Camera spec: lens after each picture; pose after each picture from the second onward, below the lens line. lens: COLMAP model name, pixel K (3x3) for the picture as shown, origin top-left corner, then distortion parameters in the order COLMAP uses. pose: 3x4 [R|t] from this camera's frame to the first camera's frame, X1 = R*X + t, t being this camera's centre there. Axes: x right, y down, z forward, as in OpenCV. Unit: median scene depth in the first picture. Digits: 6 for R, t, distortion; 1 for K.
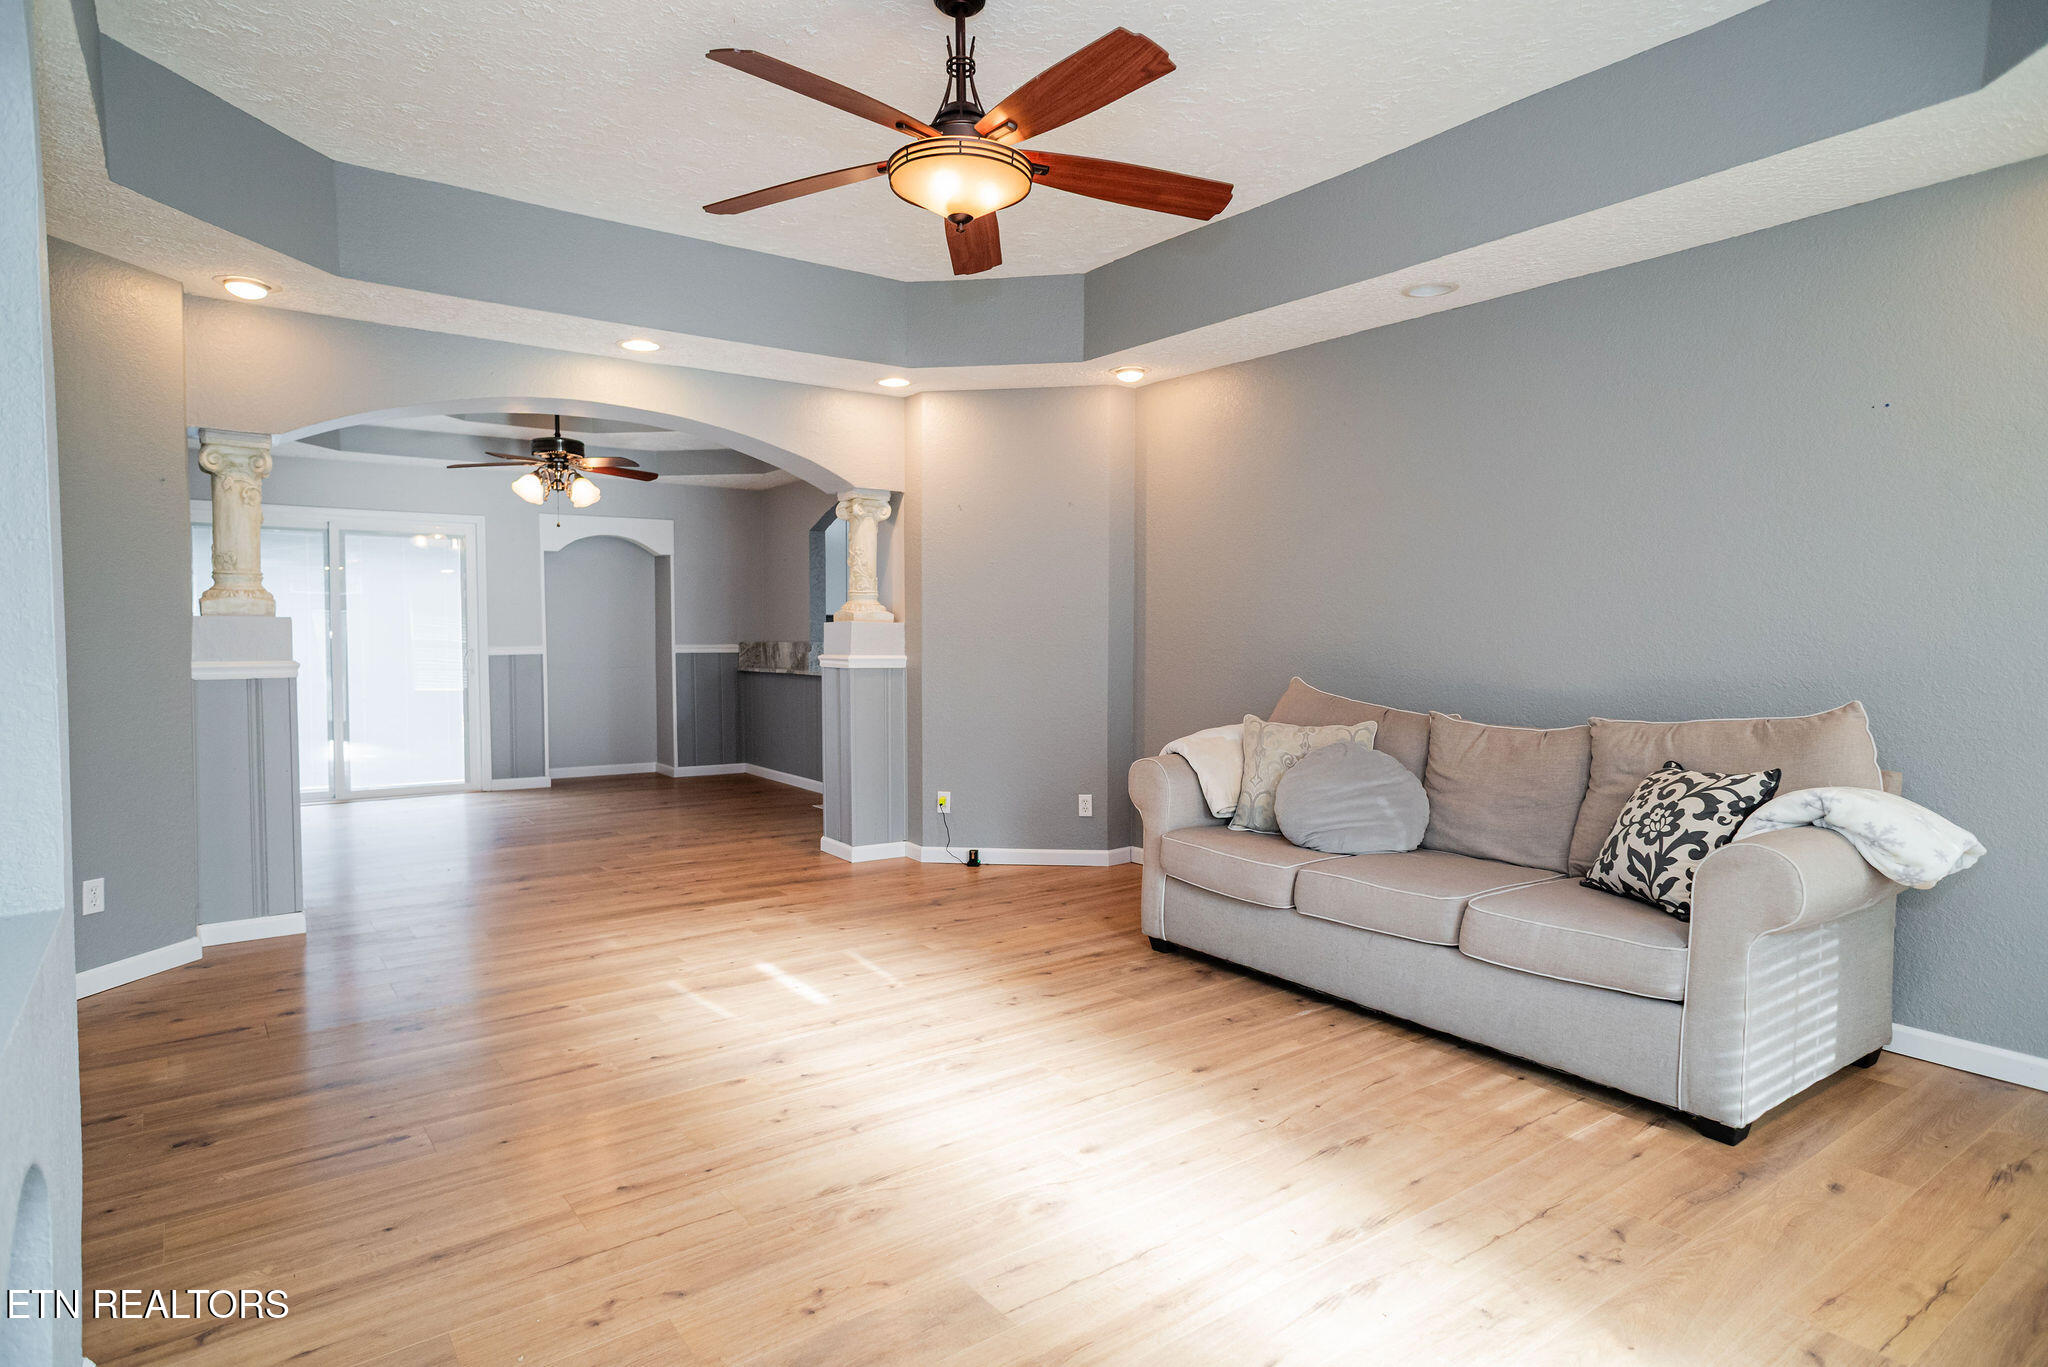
lens RADIAL K [[1133.8, 0, 1024.6], [0, 1133.8, 680.7], [0, 0, 1]] dist [-0.017760, 0.024895]
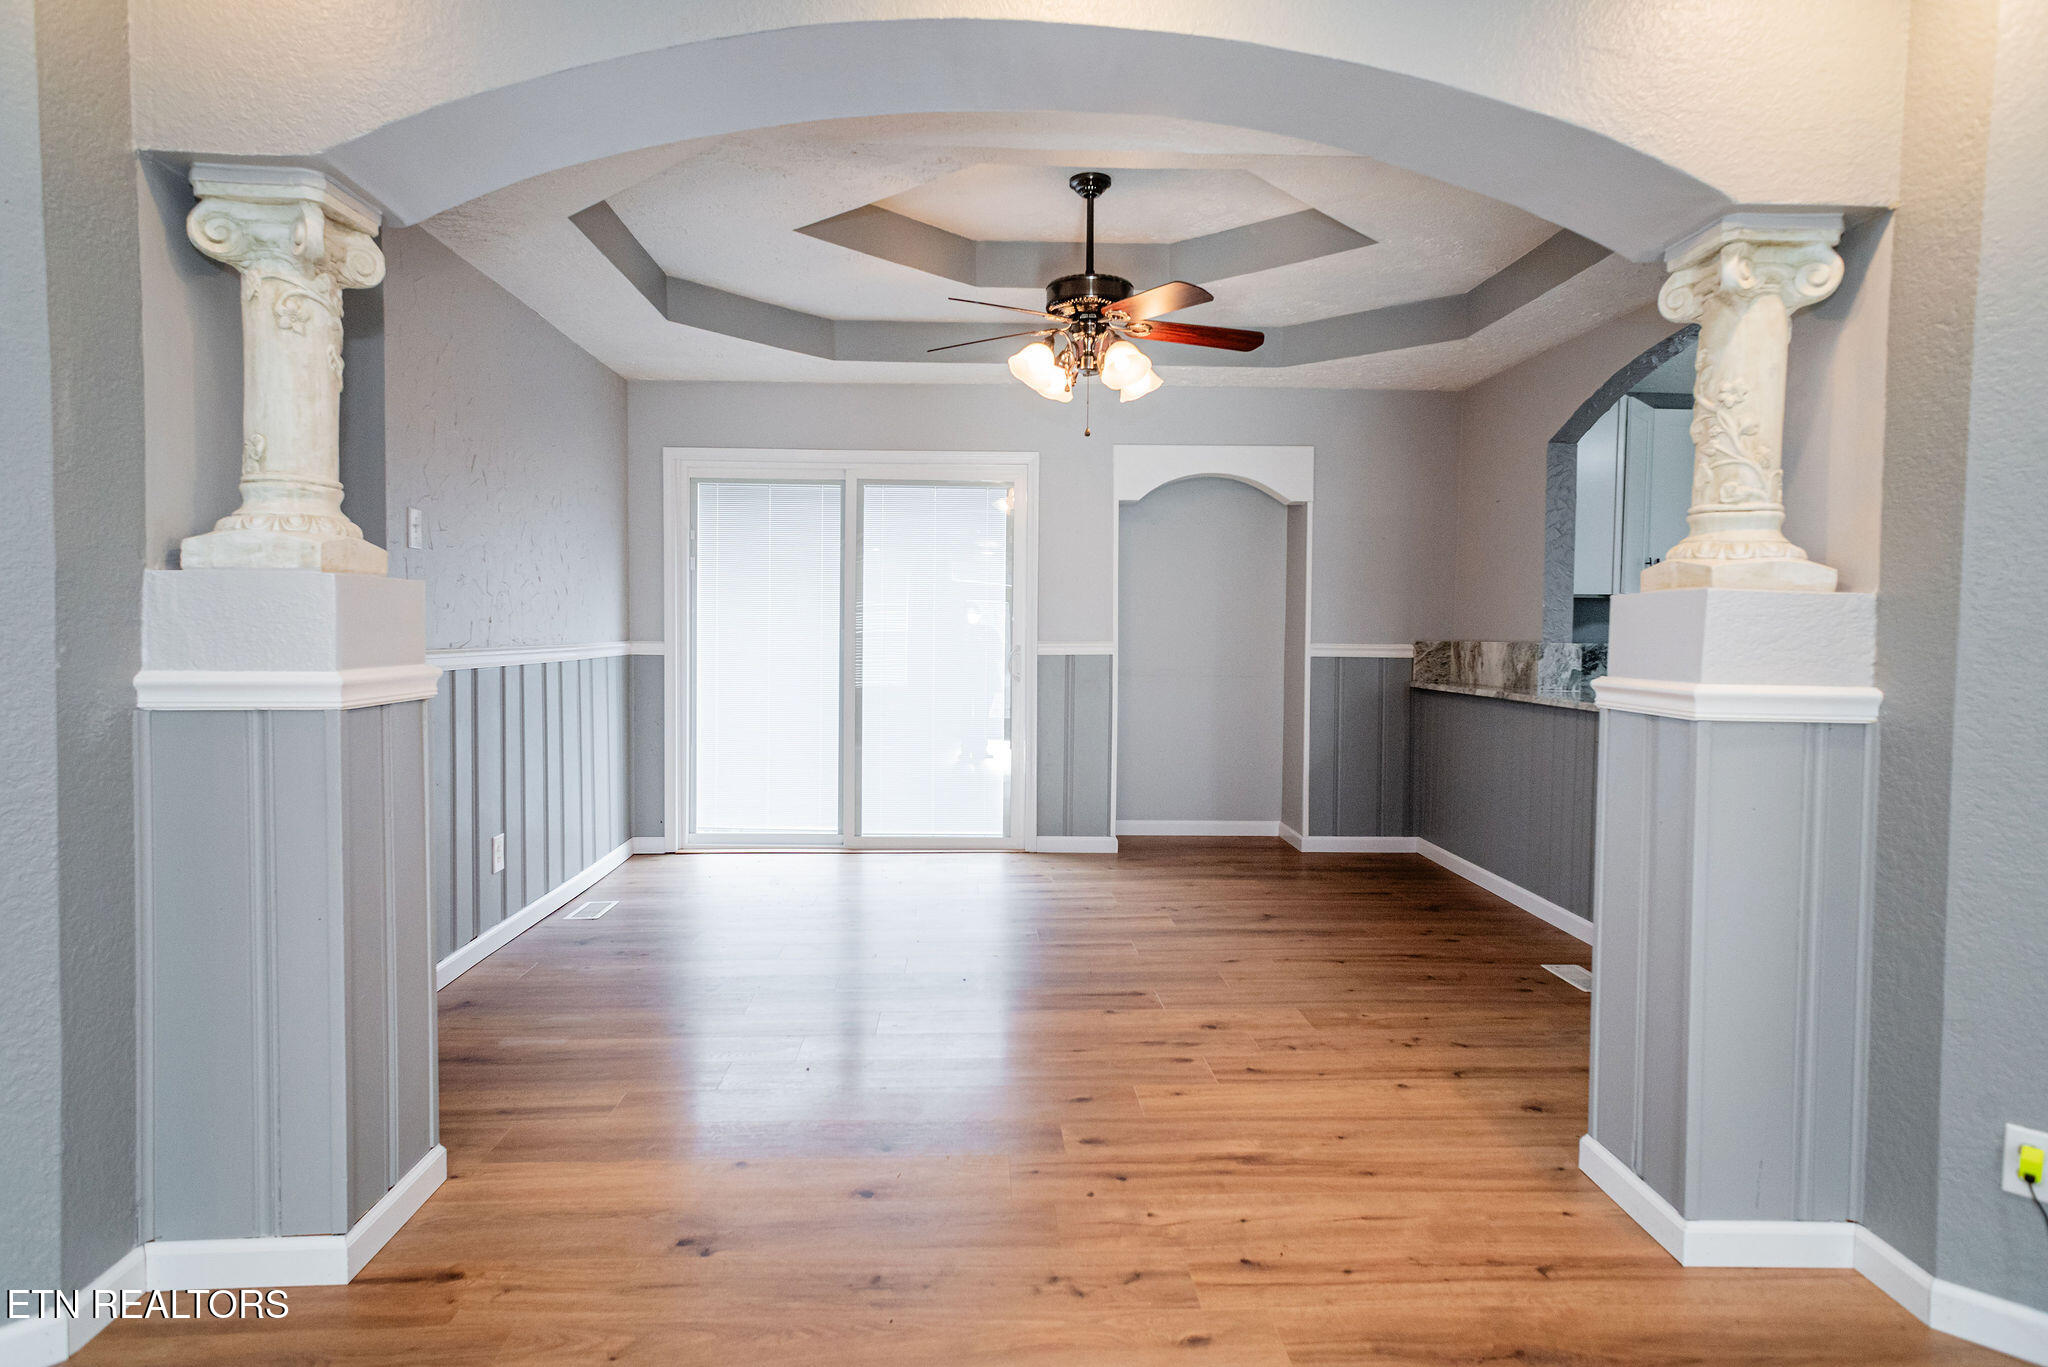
lens RADIAL K [[1148.3, 0, 1025.7], [0, 1148.3, 681.7], [0, 0, 1]] dist [-0.018665, 0.026304]
pose [[0.831460, 0.033058, -0.554600, -0.172660], [-0.031253, 0.999431, 0.012720, -0.027554], [0.554704, 0.006757, 0.832020, 0.772489]]
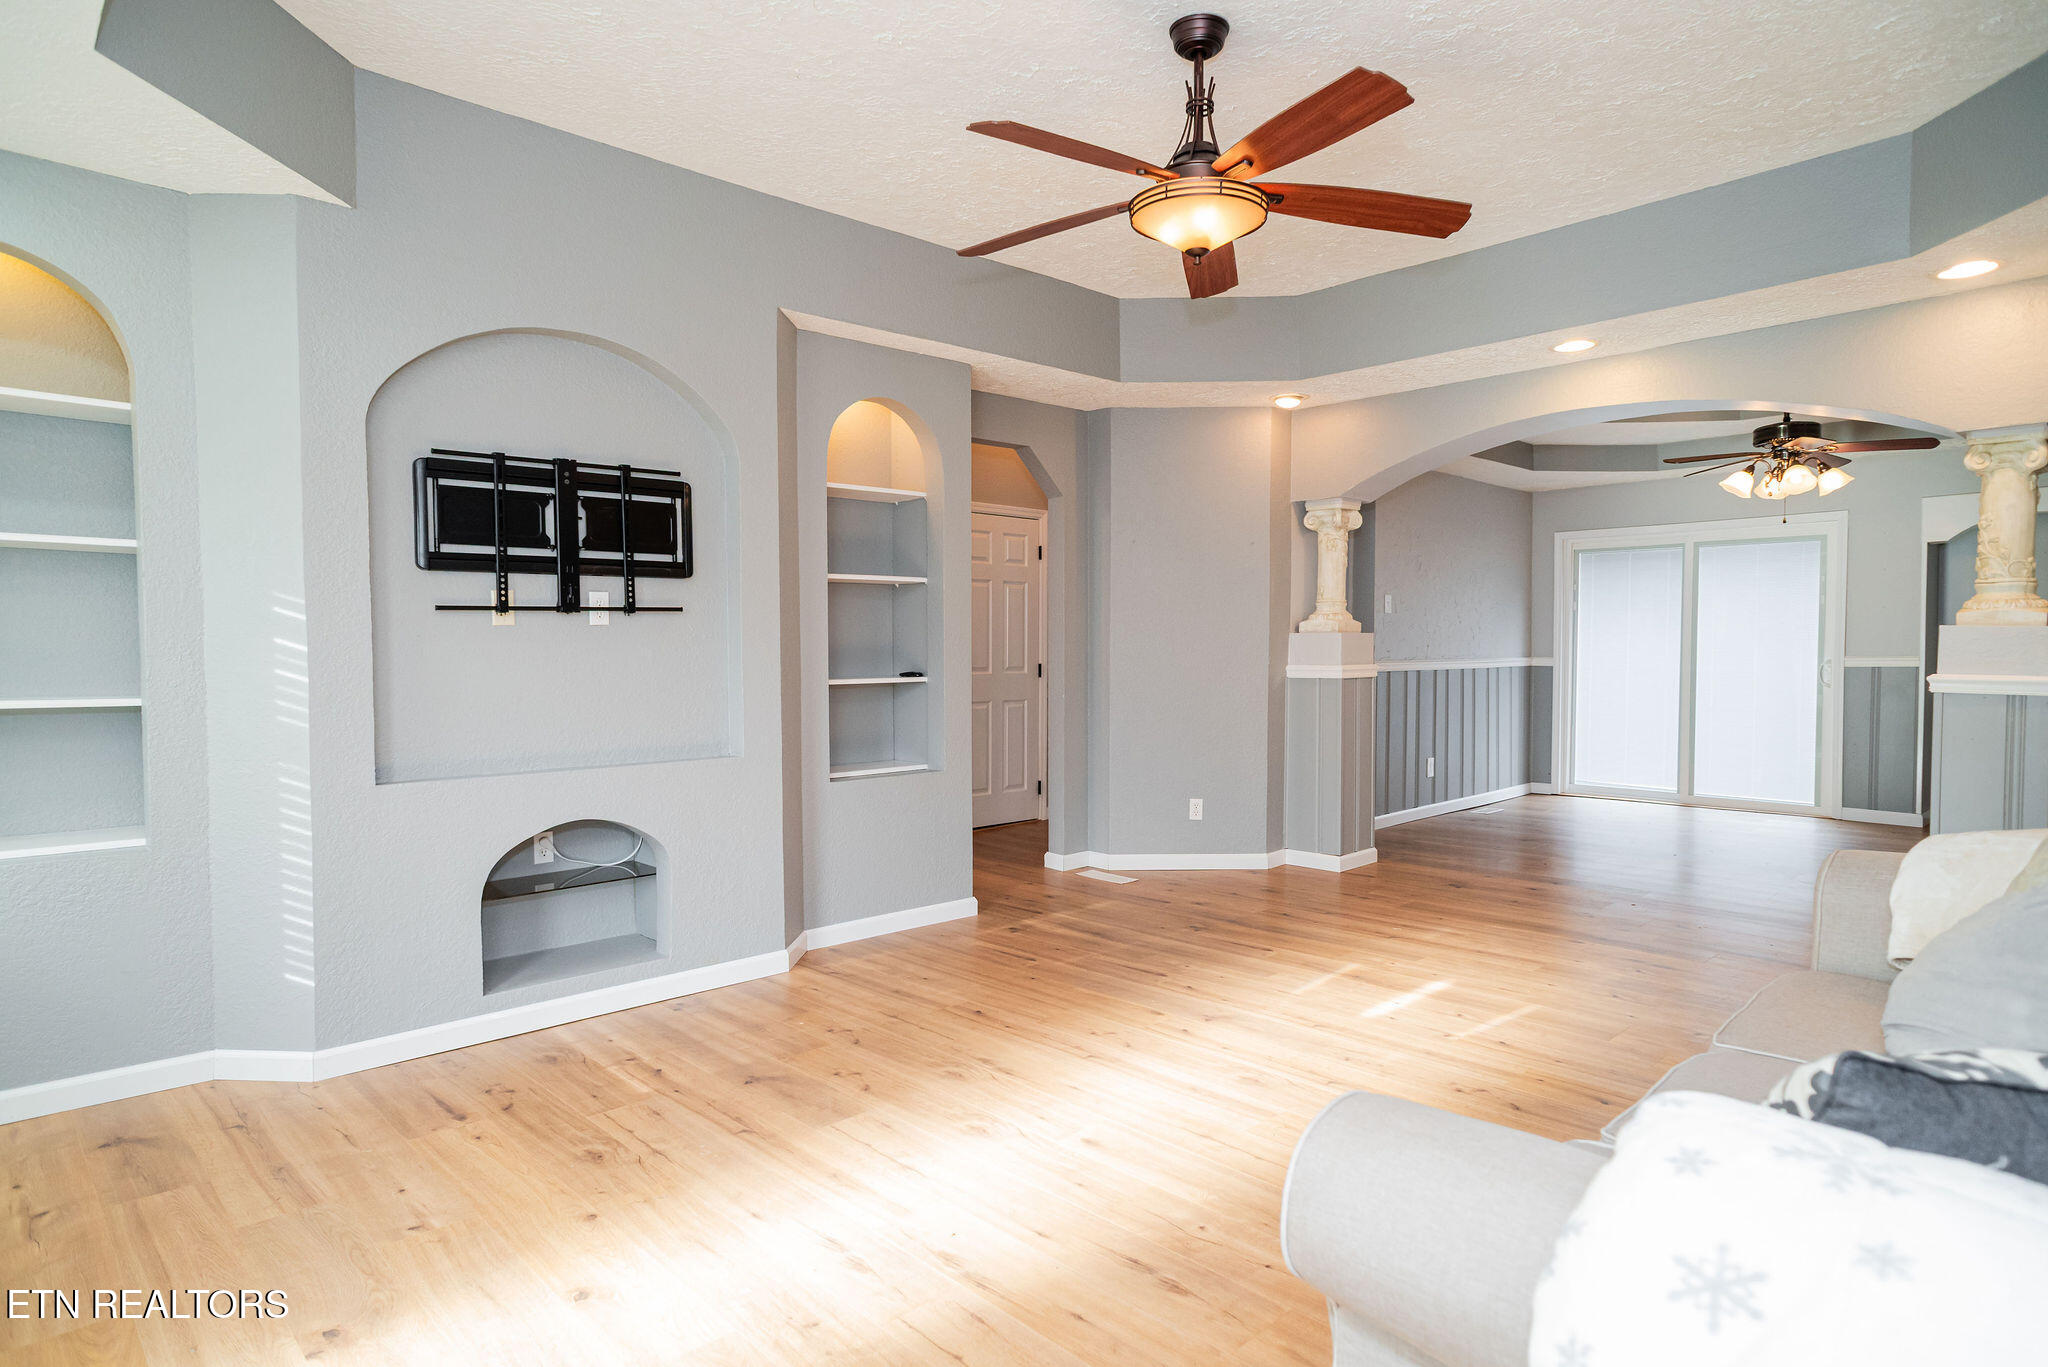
lens RADIAL K [[1148.3, 0, 1025.7], [0, 1148.3, 681.7], [0, 0, 1]] dist [-0.018665, 0.026304]
pose [[0.120120, 0.030875, -0.992279, 0.638881], [-0.035948, 0.998996, 0.026732, -0.021694], [0.992108, 0.032460, 0.121109, 0.468646]]
